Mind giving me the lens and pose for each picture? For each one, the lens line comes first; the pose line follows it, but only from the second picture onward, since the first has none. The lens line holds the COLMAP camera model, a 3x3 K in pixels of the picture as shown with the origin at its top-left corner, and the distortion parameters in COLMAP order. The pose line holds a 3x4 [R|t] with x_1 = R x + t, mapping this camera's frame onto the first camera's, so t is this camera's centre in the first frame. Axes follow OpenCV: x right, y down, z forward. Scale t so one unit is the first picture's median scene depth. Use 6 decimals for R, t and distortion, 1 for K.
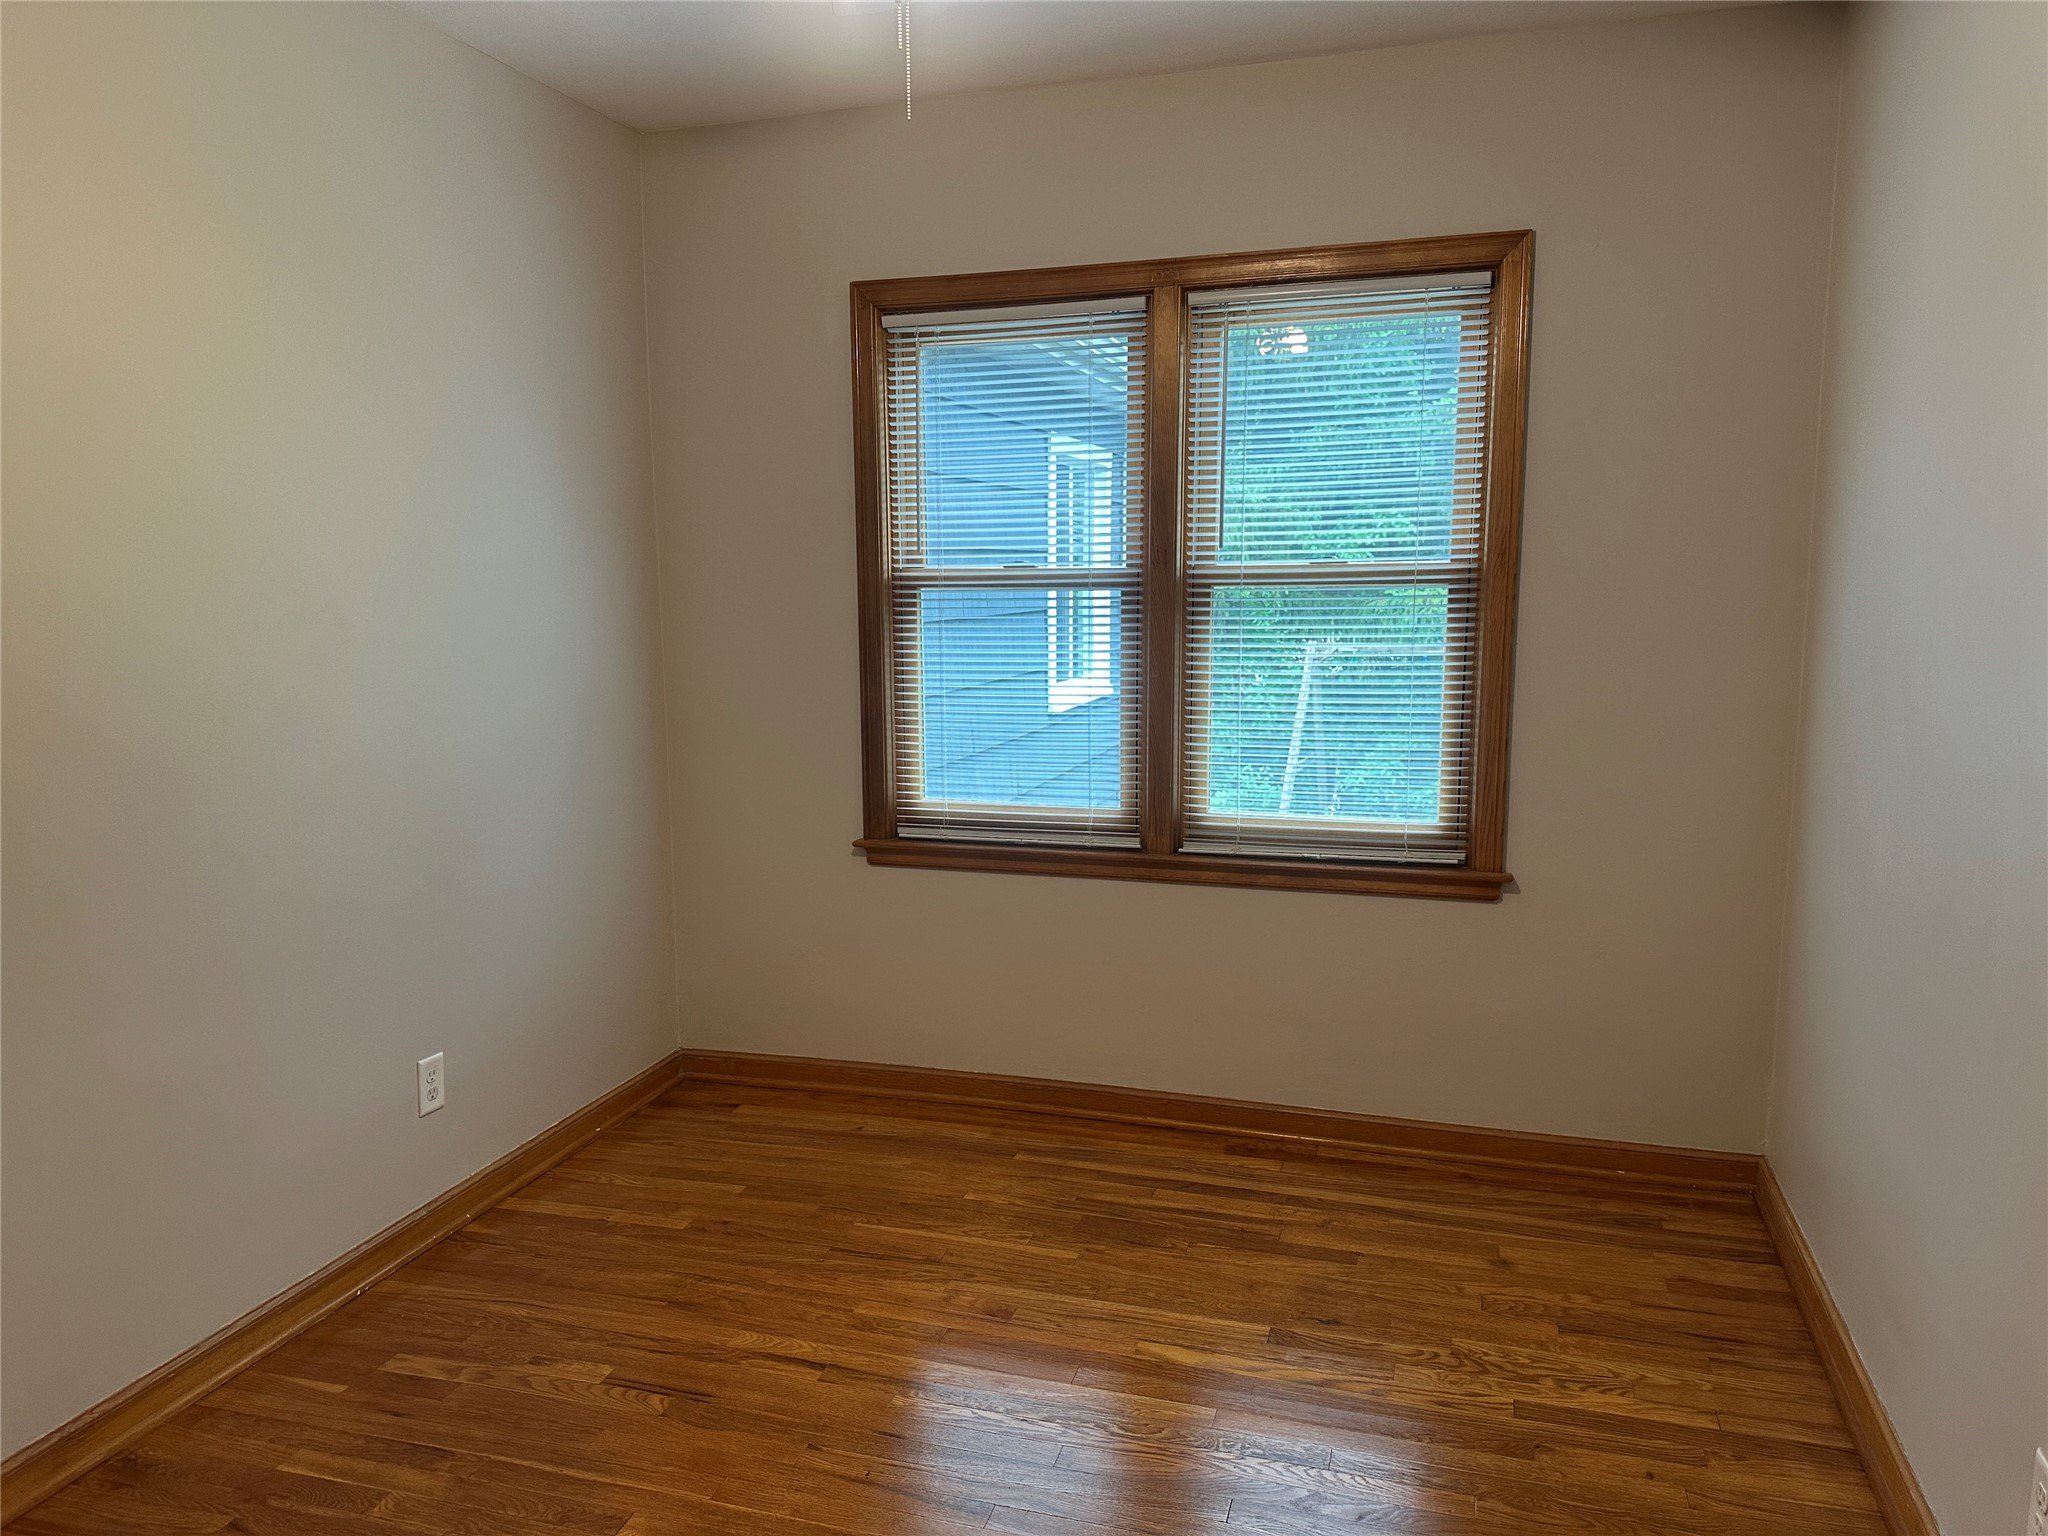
lens RADIAL K [[1450.4, 0, 1010.2], [0, 1450.4, 757.0], [0, 0, 1]] dist [0.123784, -0.164574]
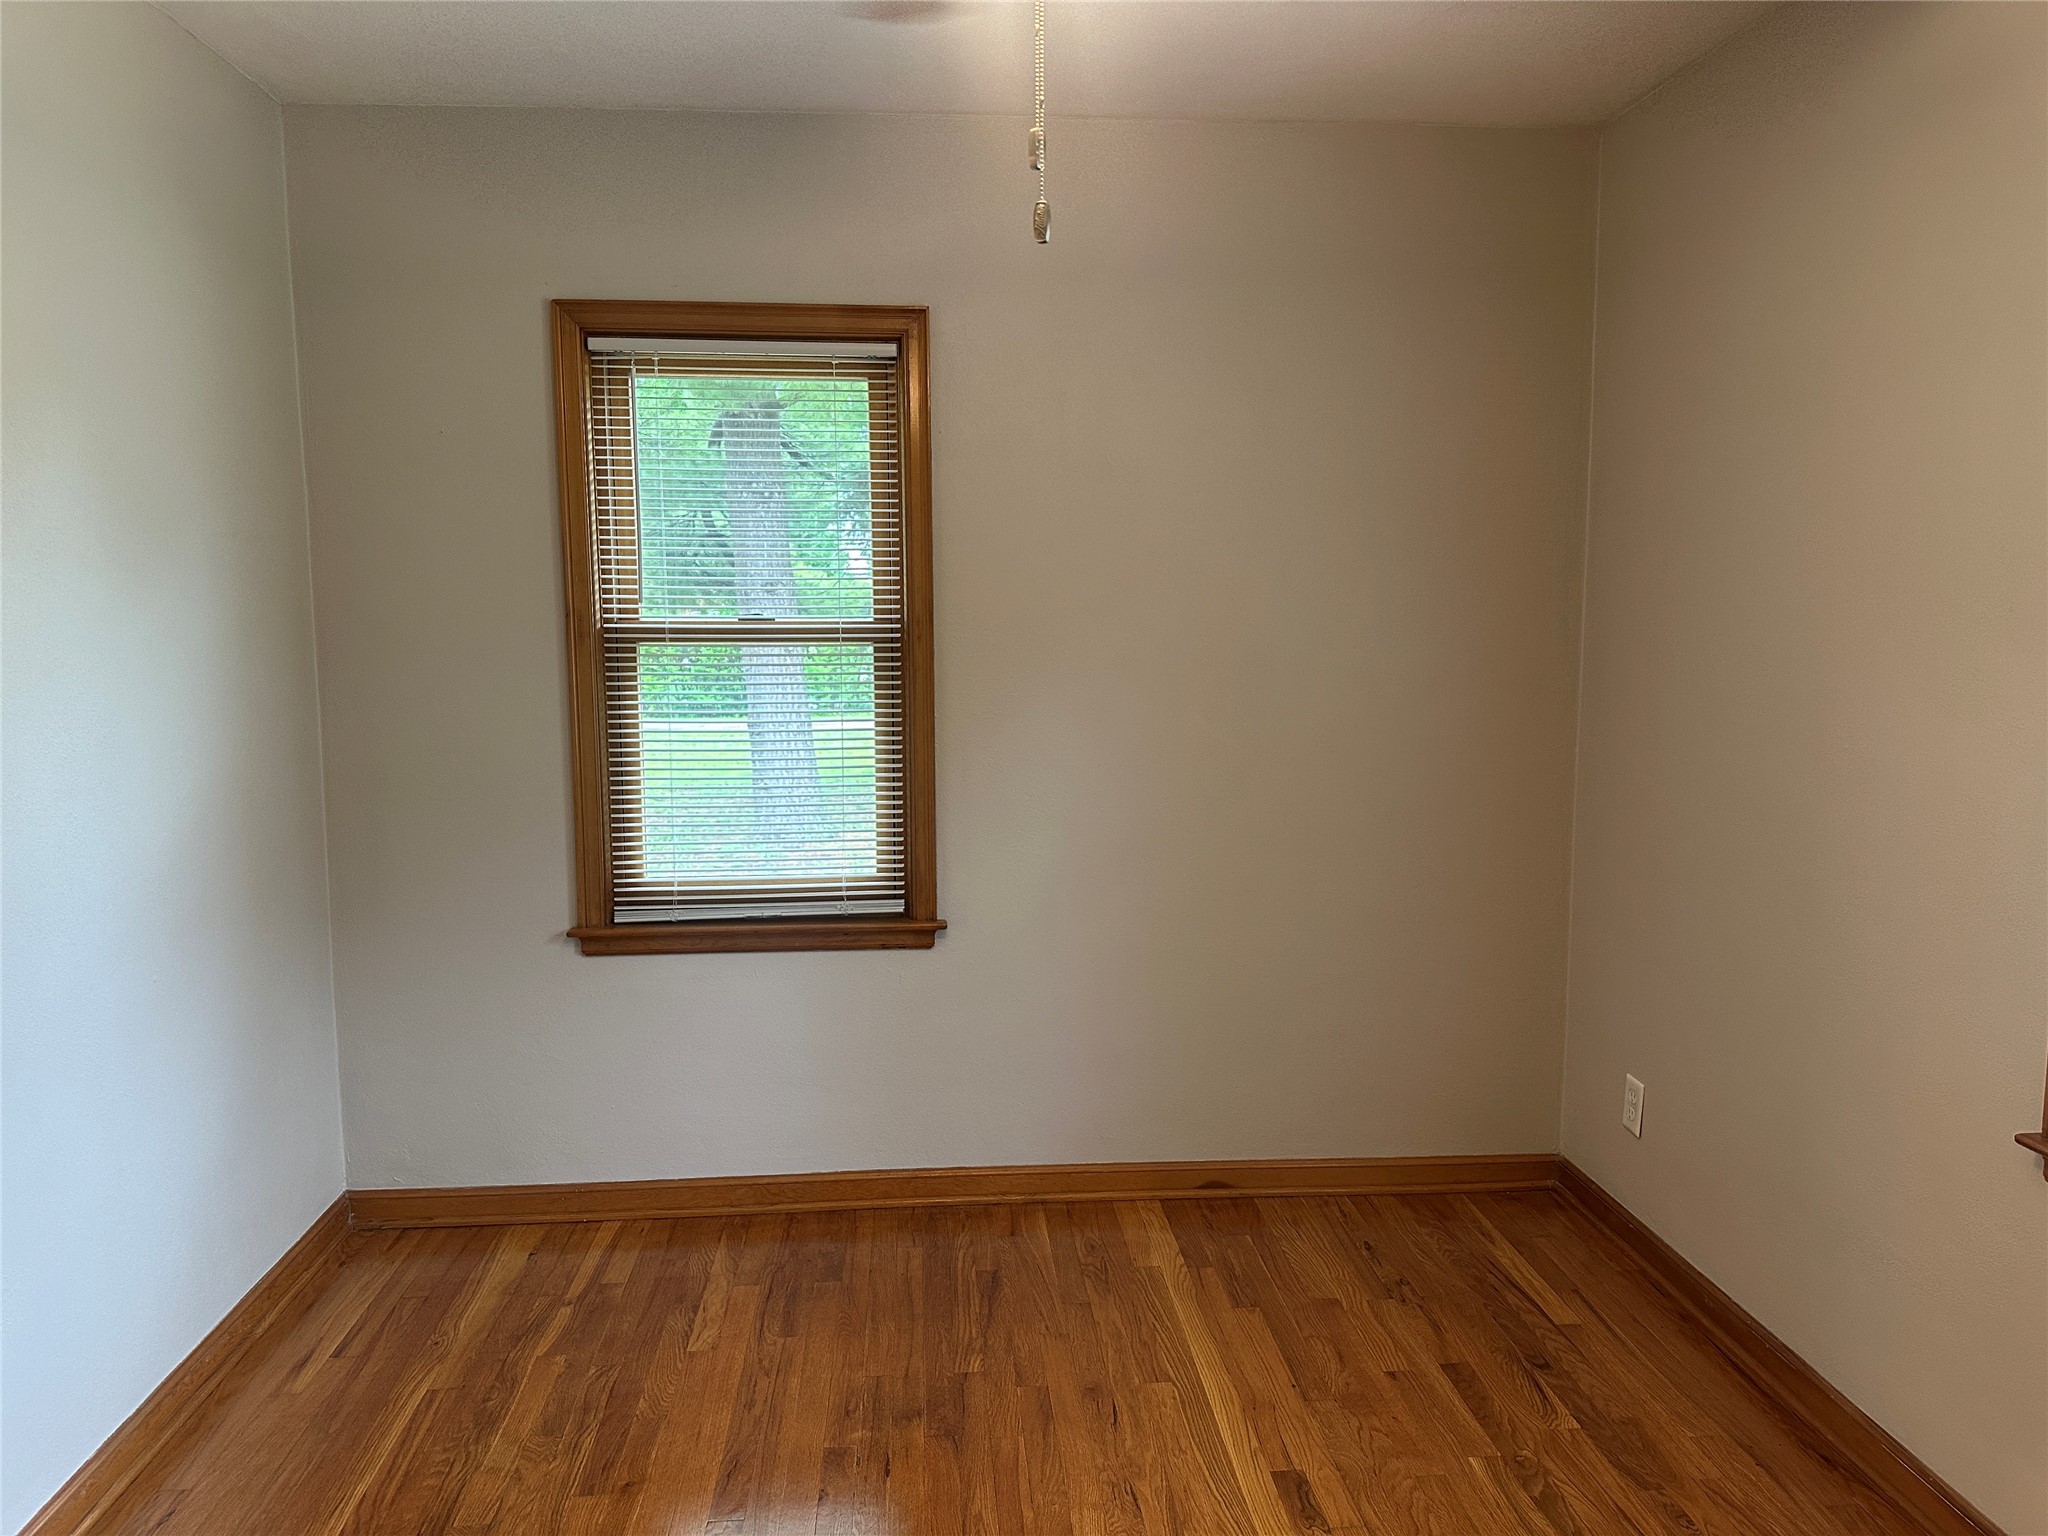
lens RADIAL K [[1481.4, 0, 1024.0], [0, 1481.4, 768.0], [0, 0, 1]] dist [0.139473, -0.178162]
pose [[0.922383, -0.026874, 0.385341, -0.199138], [0.039389, 0.998921, -0.024618, -0.006360], [-0.384263, 0.037885, 0.922446, 0.061815]]
